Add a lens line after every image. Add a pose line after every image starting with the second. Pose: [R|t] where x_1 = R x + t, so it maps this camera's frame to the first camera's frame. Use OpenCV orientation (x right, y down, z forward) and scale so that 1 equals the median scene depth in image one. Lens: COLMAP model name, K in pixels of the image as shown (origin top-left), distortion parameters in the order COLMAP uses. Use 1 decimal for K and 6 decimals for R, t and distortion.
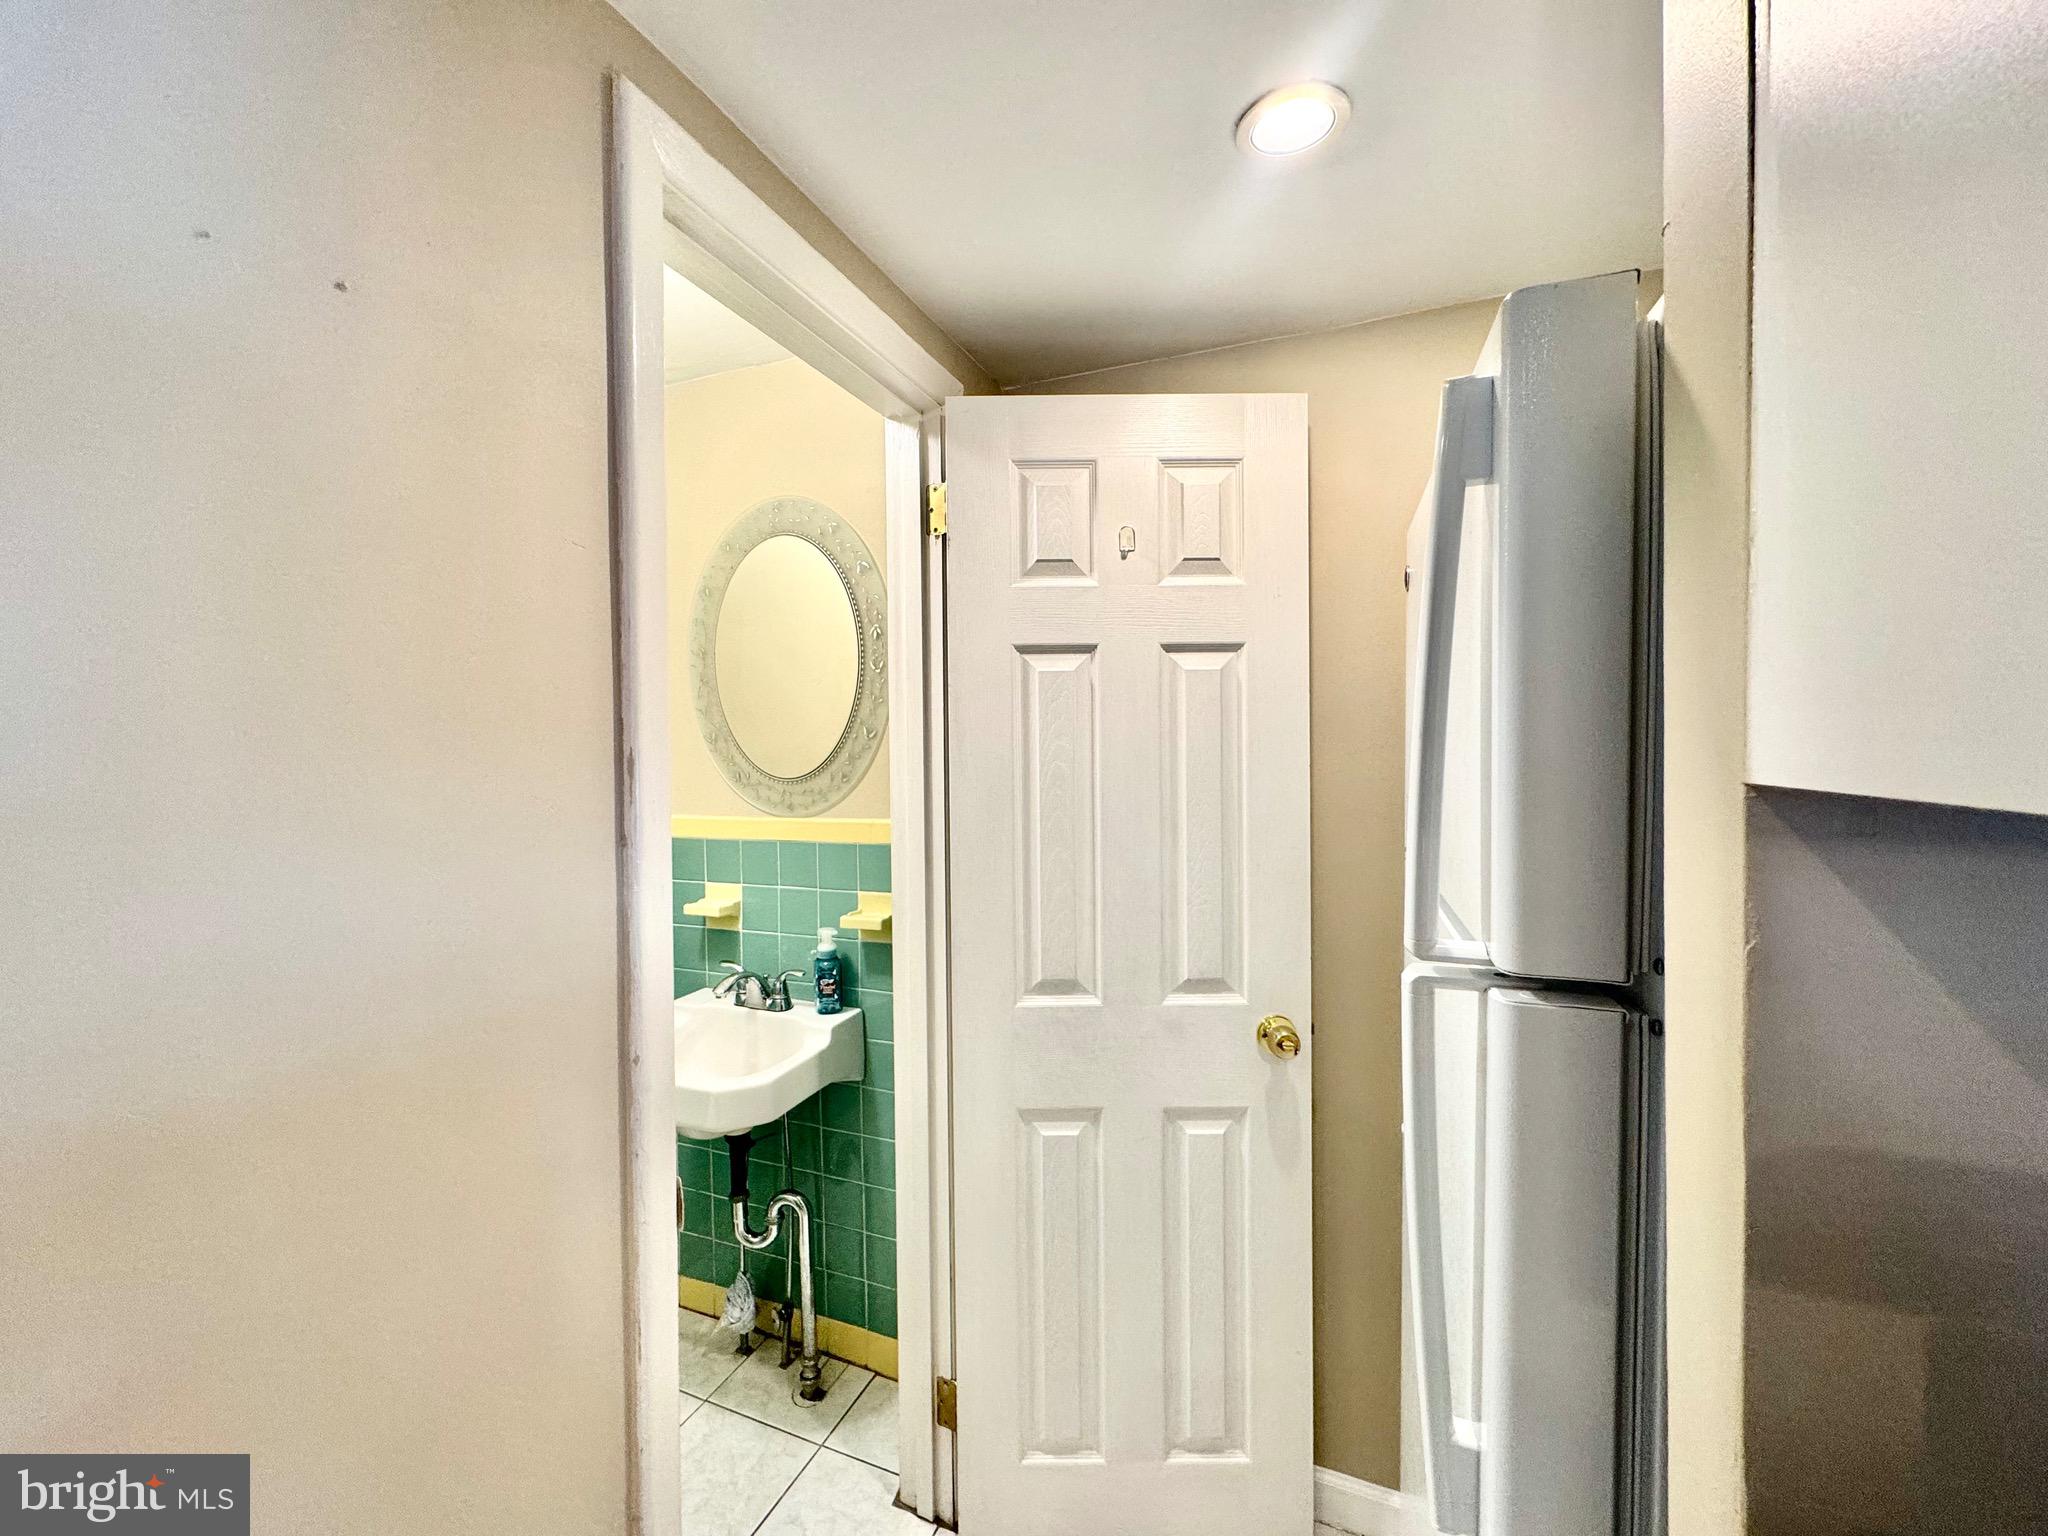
lens RADIAL K [[812.5, 0, 1037.1], [0, 812.5, 765.4], [0, 0, 1]] dist [-0.001796, 0.000303]
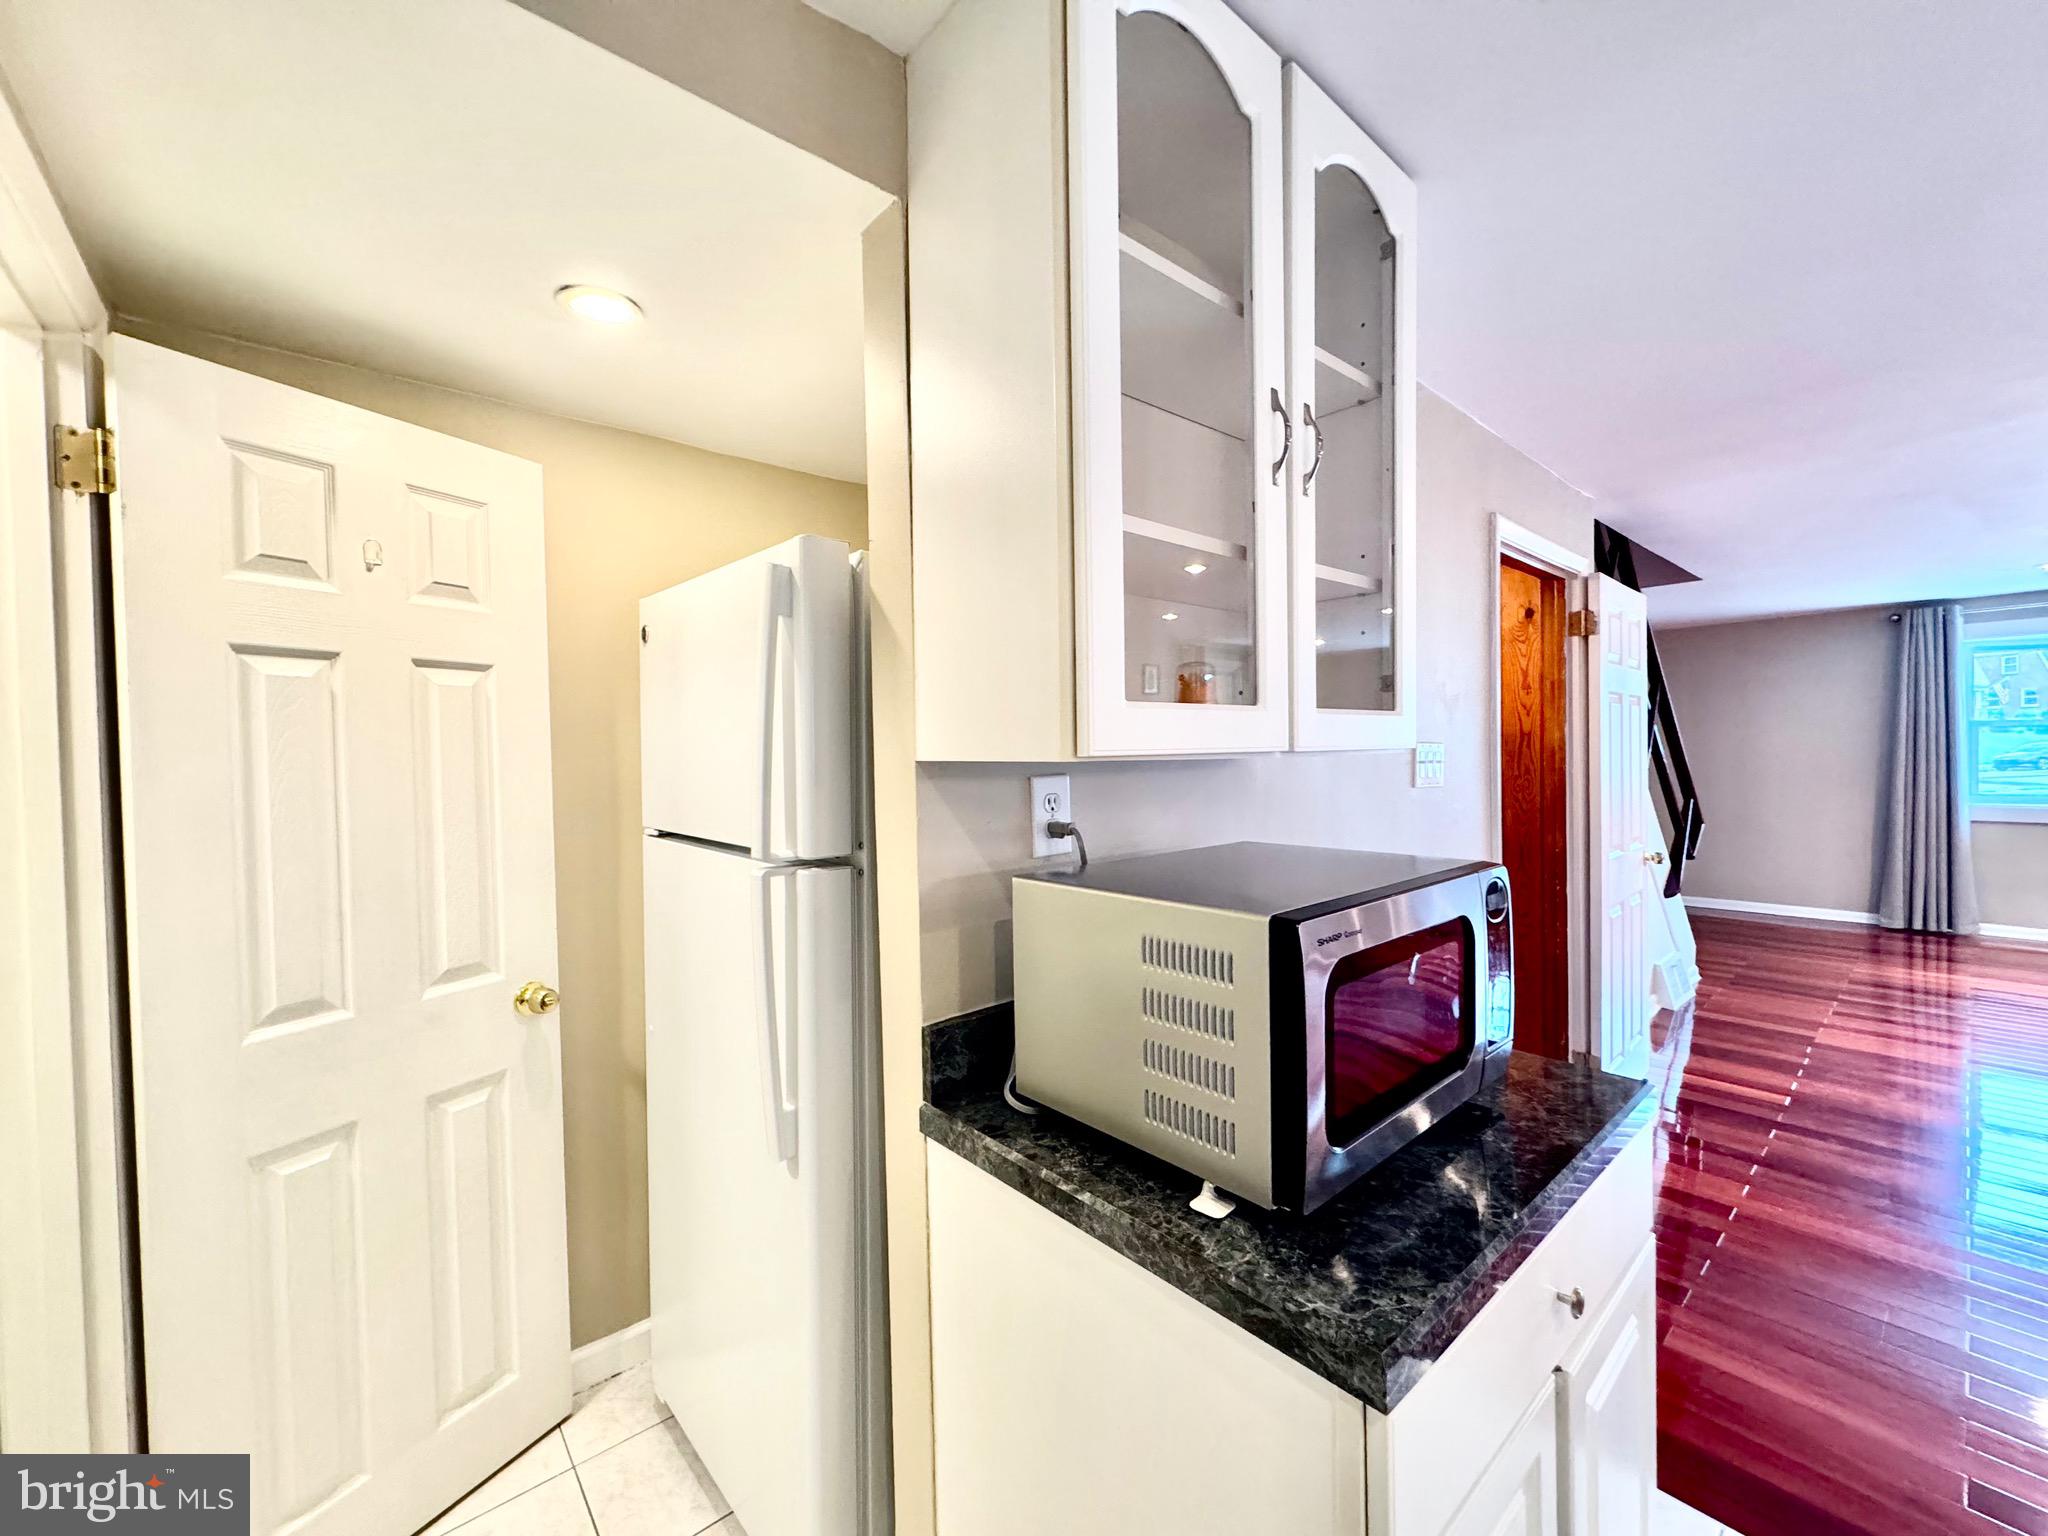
lens RADIAL K [[812.5, 0, 1009.7], [0, 812.5, 769.8], [0, 0, 1]] dist [-0.001796, 0.000303]
pose [[0.469338, -0.019876, 0.882795, -0.414544], [0.030296, 0.999521, 0.006397, 0.012148], [-0.882499, 0.023743, 0.469716, -0.178221]]
